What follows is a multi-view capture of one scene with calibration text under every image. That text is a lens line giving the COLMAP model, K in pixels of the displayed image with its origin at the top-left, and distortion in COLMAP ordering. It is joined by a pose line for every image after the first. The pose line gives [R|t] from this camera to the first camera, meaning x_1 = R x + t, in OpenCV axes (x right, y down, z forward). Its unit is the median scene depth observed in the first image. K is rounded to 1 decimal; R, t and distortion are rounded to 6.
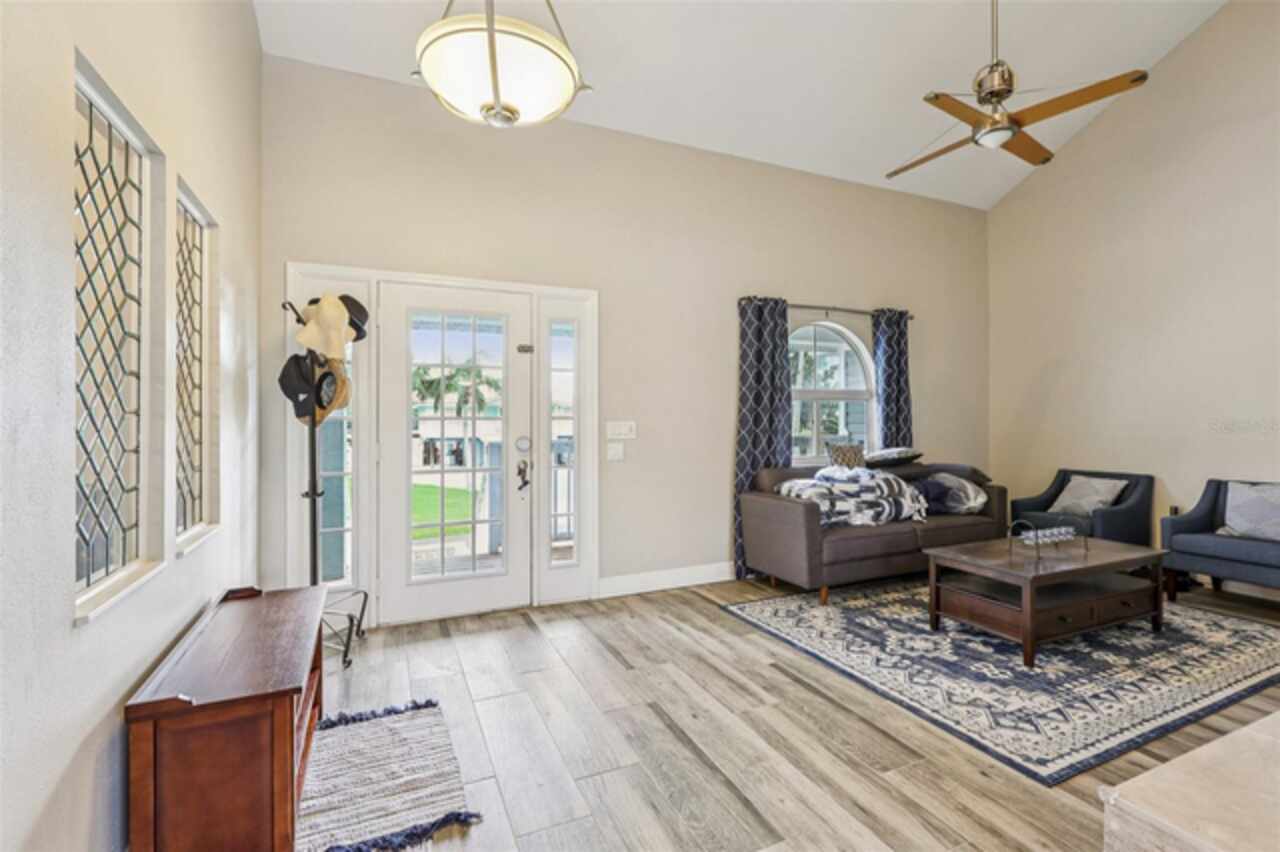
lens RADIAL K [[574.7, 0, 644.6], [0, 574.7, 416.9], [0, 0, 1]] dist [0.006585, -0.004202]
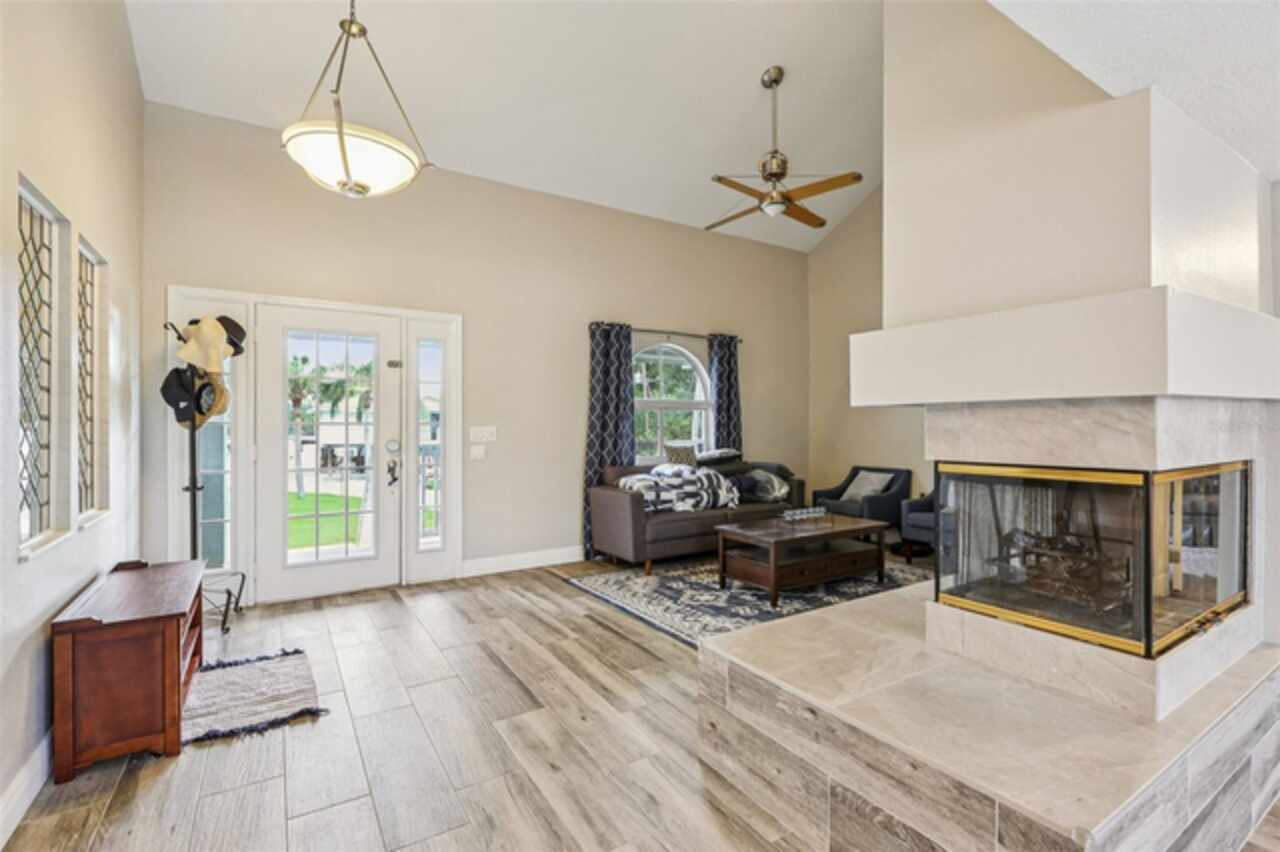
lens RADIAL K [[574.7, 0, 644.8], [0, 574.7, 426.6], [0, 0, 1]] dist [0.006585, -0.004202]
pose [[0.989494, 0.003167, 0.144537, 0.154425], [-0.004047, 0.999975, 0.005800, -0.000702], [-0.144515, -0.006324, 0.989482, -0.276314]]
